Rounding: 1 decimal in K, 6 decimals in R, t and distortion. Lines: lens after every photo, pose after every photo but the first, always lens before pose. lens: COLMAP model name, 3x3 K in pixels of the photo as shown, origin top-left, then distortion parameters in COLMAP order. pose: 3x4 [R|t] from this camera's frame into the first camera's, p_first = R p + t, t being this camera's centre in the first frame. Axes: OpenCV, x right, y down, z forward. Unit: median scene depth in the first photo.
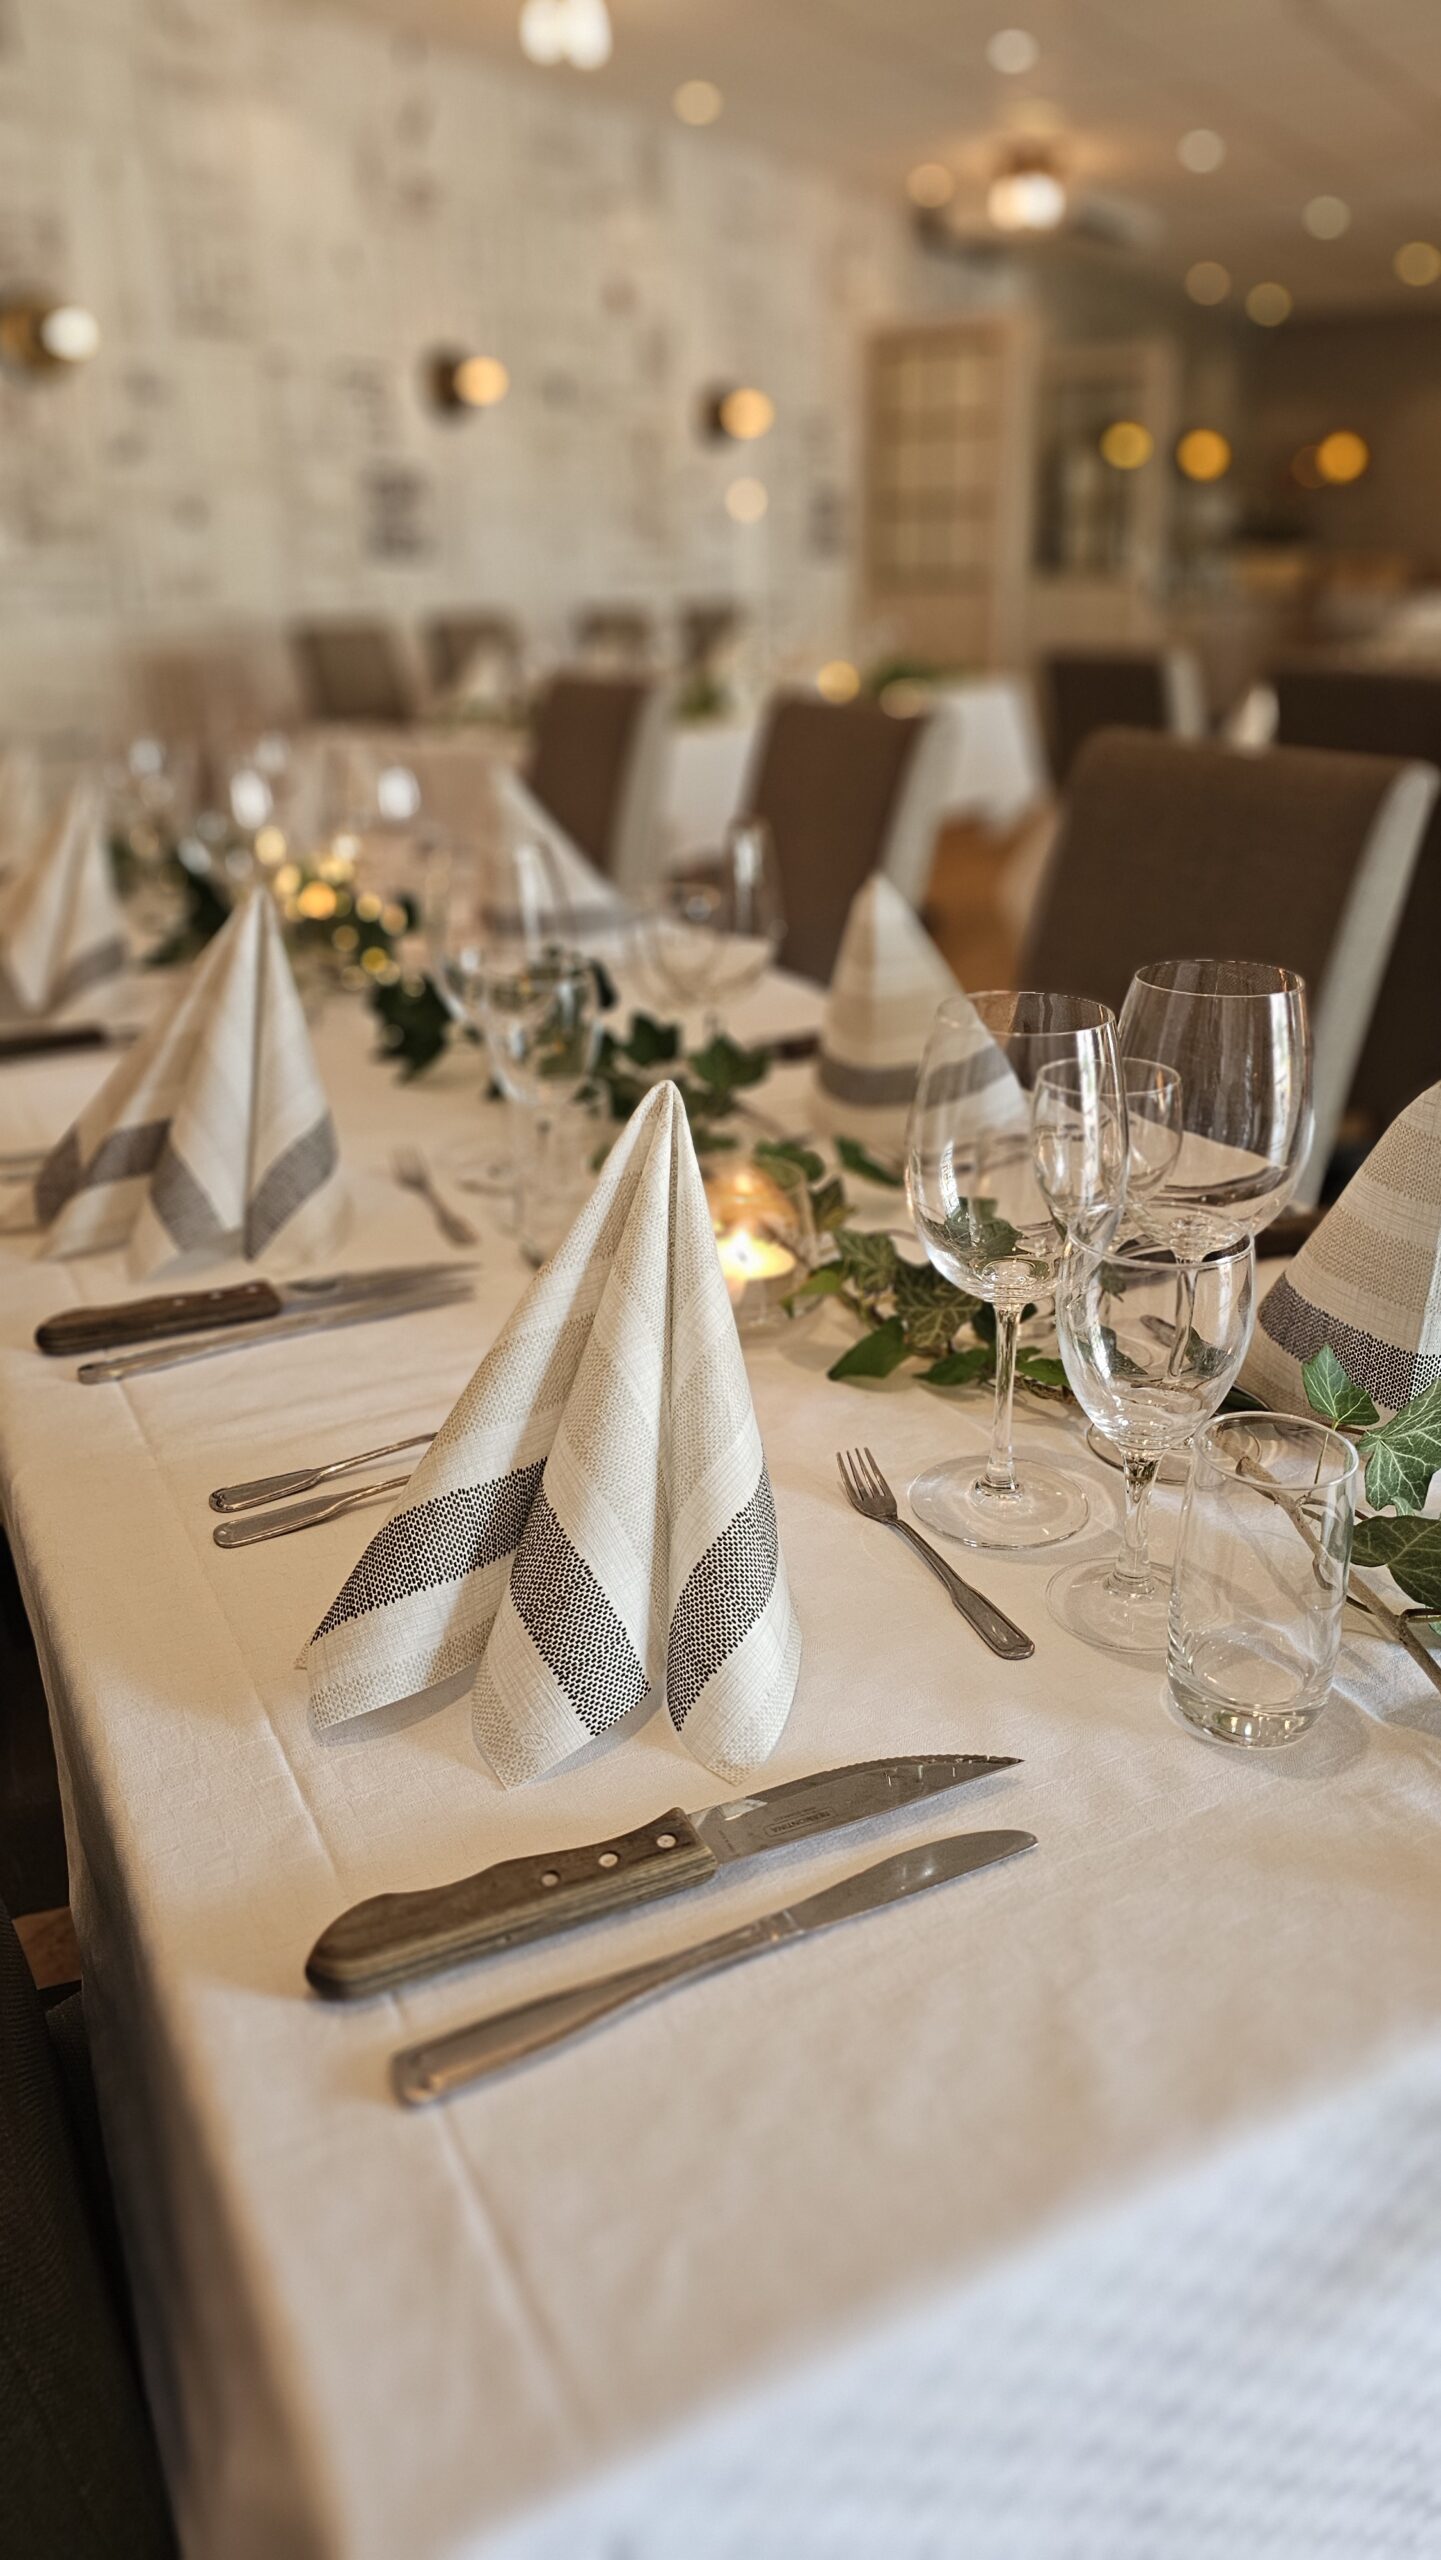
lens RADIAL K [[1688.3, 0, 720.5], [0, 1688.3, 1280.0], [0, 0, 1]] dist [0.070507, -0.074549]
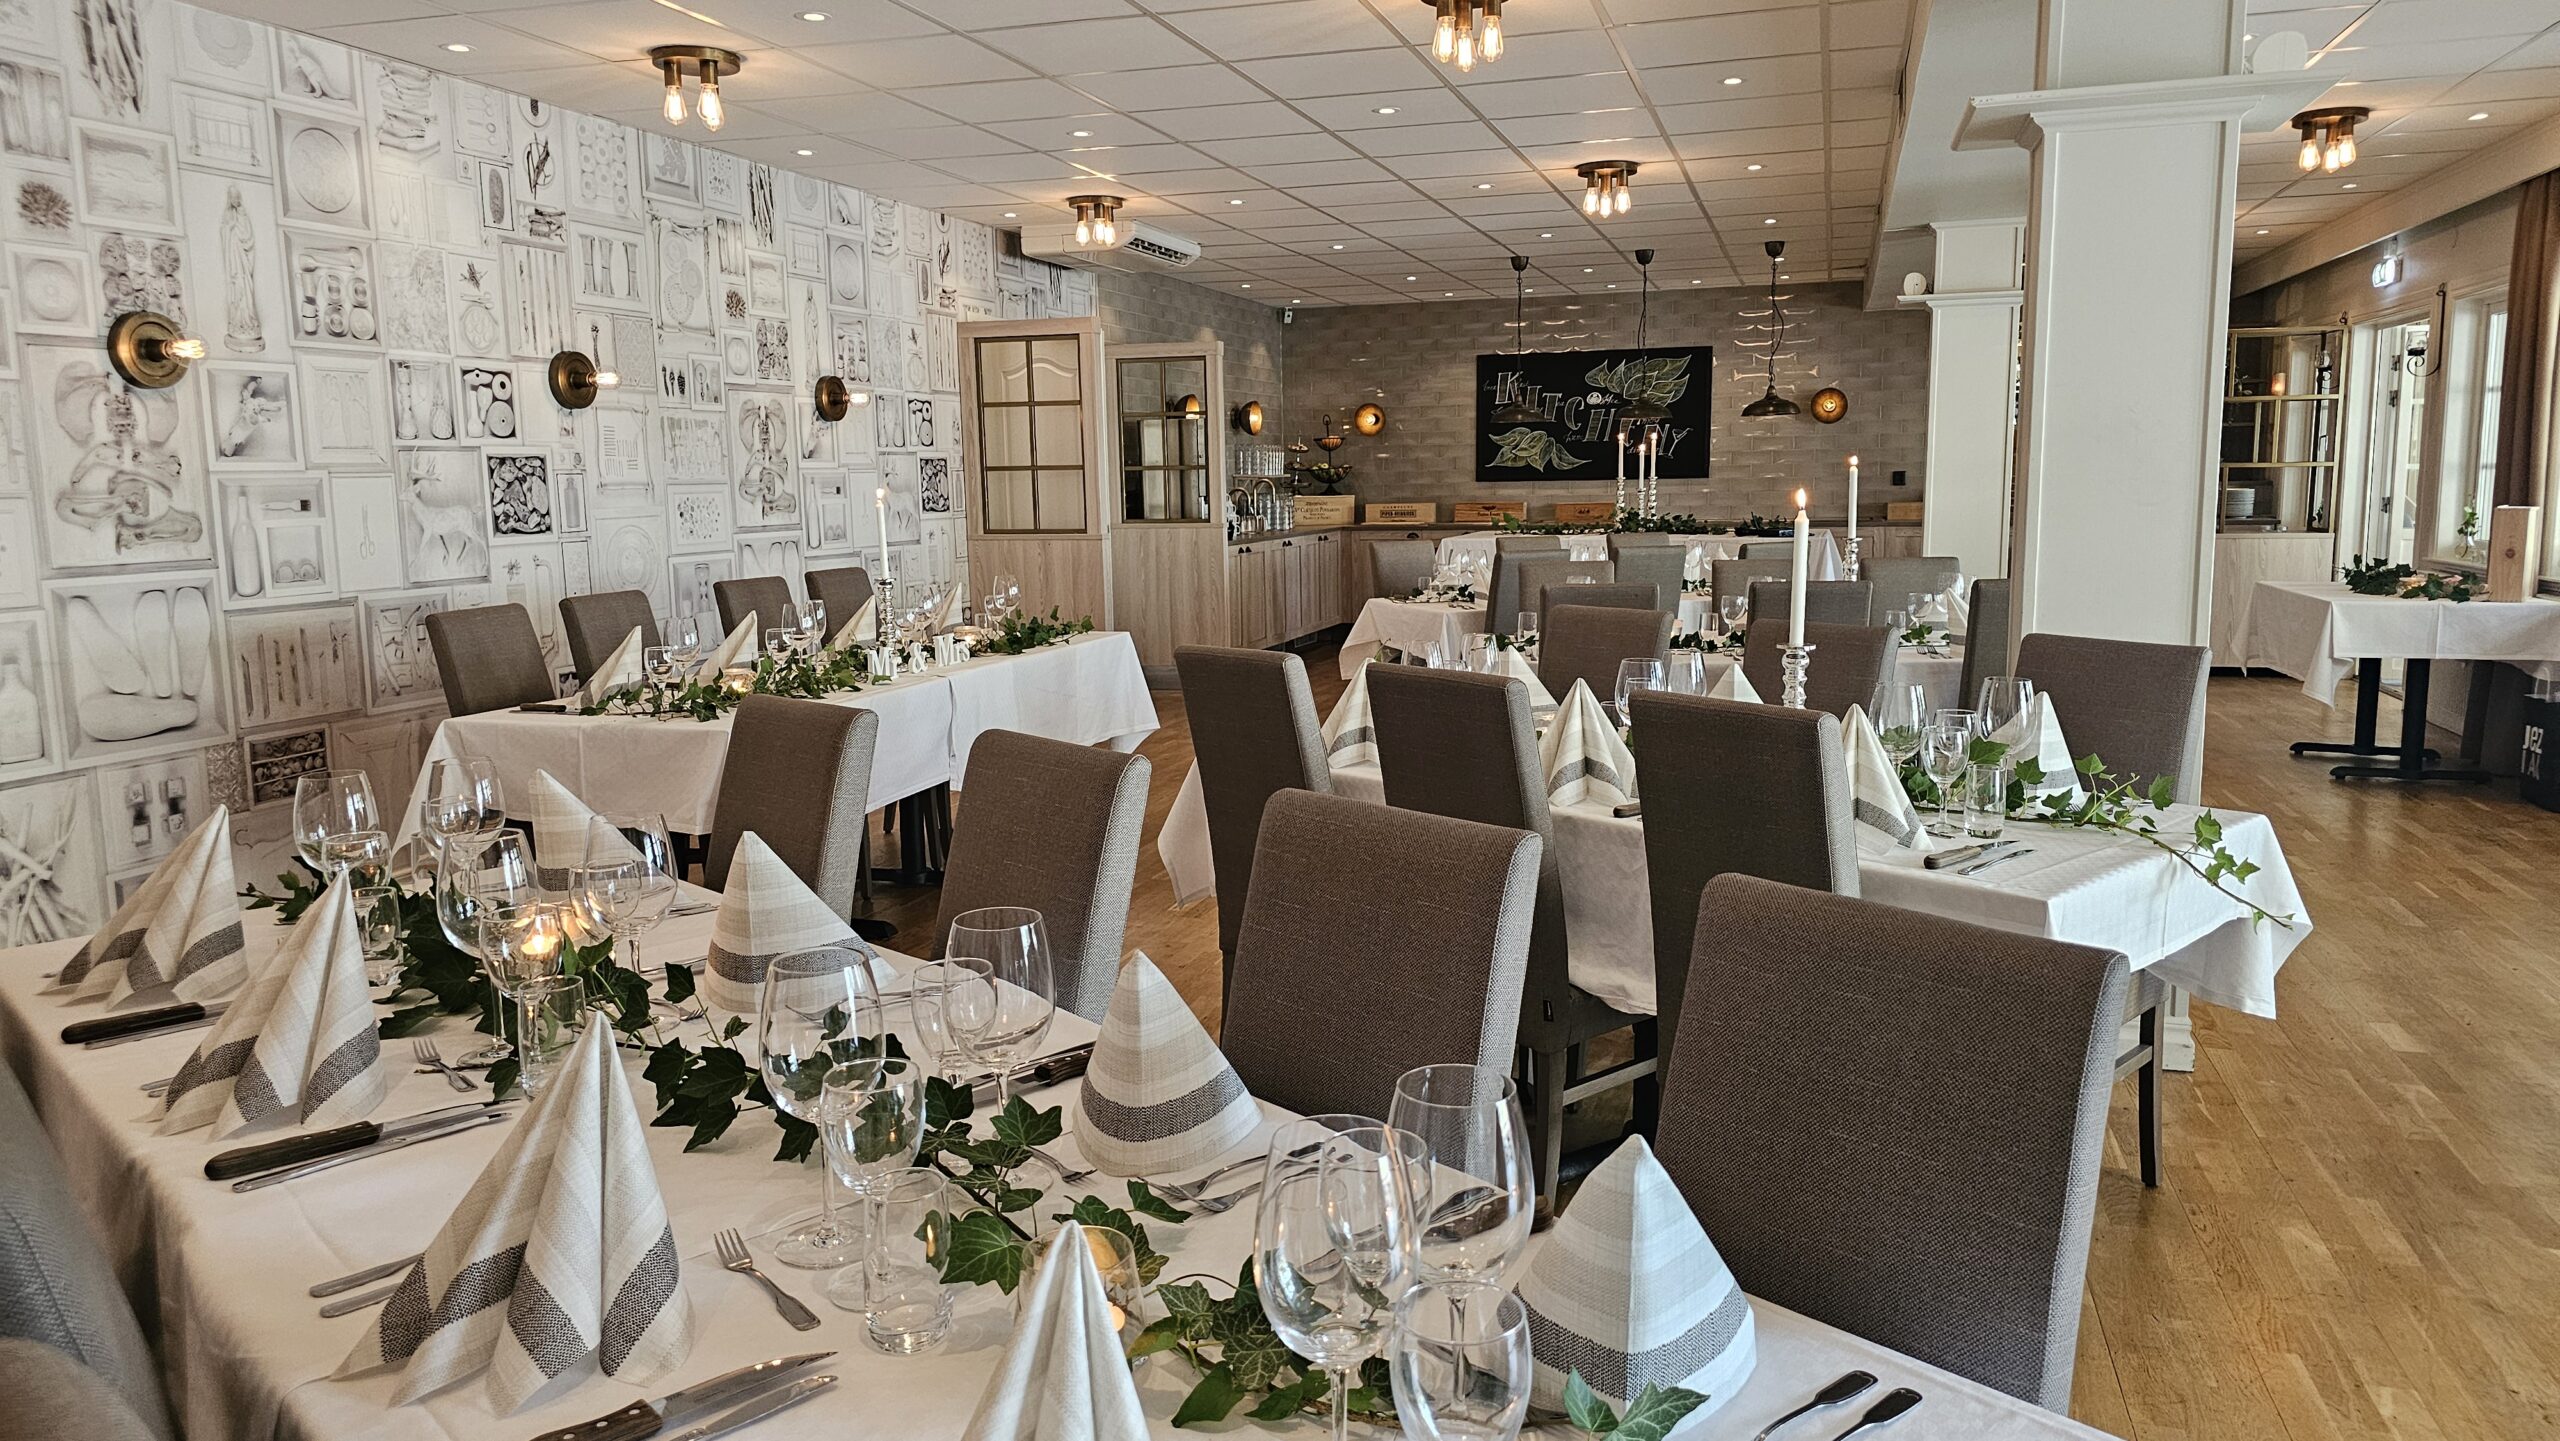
lens RADIAL K [[1688.3, 0, 1280.0], [0, 1688.3, 720.5], [0, 0, 1]] dist [0.070507, -0.074549]
pose [[0.964909, -0.041155, 0.259338, -0.094113], [0.106966, 0.963586, -0.245072, -0.072006], [-0.239808, 0.264213, 0.934175, -0.161959]]
